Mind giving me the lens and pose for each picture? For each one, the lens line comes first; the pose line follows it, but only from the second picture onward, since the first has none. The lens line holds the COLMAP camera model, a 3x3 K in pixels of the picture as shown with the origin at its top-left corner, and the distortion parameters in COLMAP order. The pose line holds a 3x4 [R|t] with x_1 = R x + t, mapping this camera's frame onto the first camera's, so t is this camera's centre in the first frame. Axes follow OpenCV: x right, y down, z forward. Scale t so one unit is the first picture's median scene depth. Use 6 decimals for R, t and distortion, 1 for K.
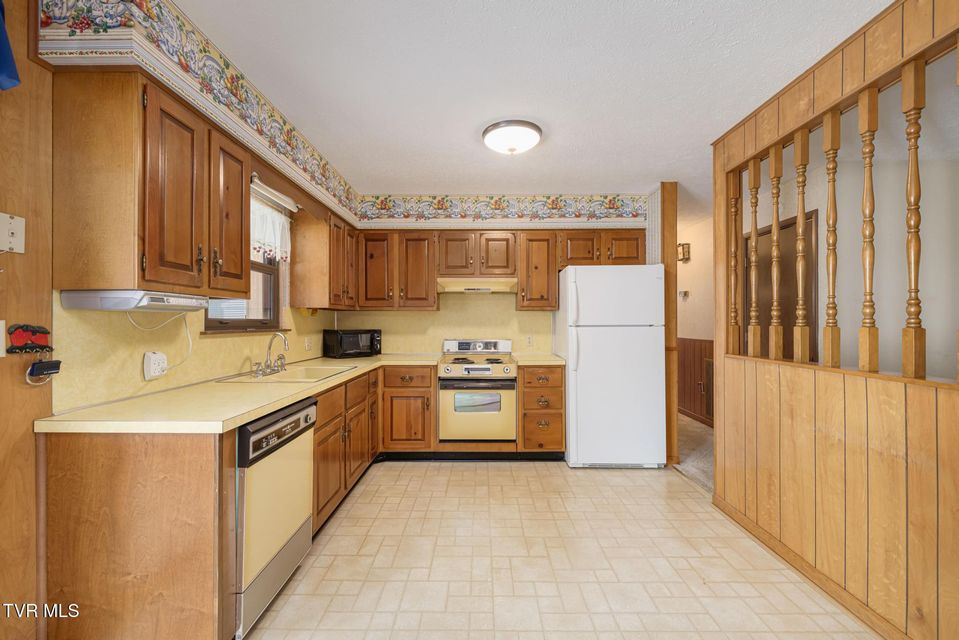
lens RADIAL K [[407.3, 0, 477.8], [0, 407.3, 322.3], [0, 0, 1]] dist [0.000504, -0.001586]
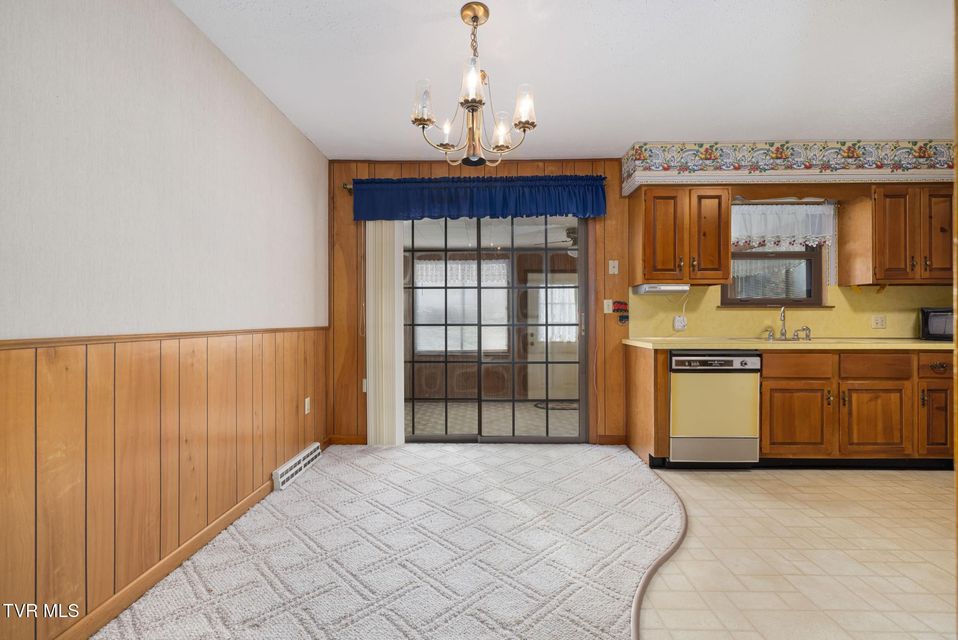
lens RADIAL K [[406.9, 0, 478.1], [0, 406.9, 319.3], [0, 0, 1]] dist [0.000504, -0.001586]
pose [[-0.012074, 0.000030, -0.999927, 1.177798], [0.000817, 1.000000, 0.000020, 0.094819], [0.999927, -0.000817, -0.012074, 0.103367]]
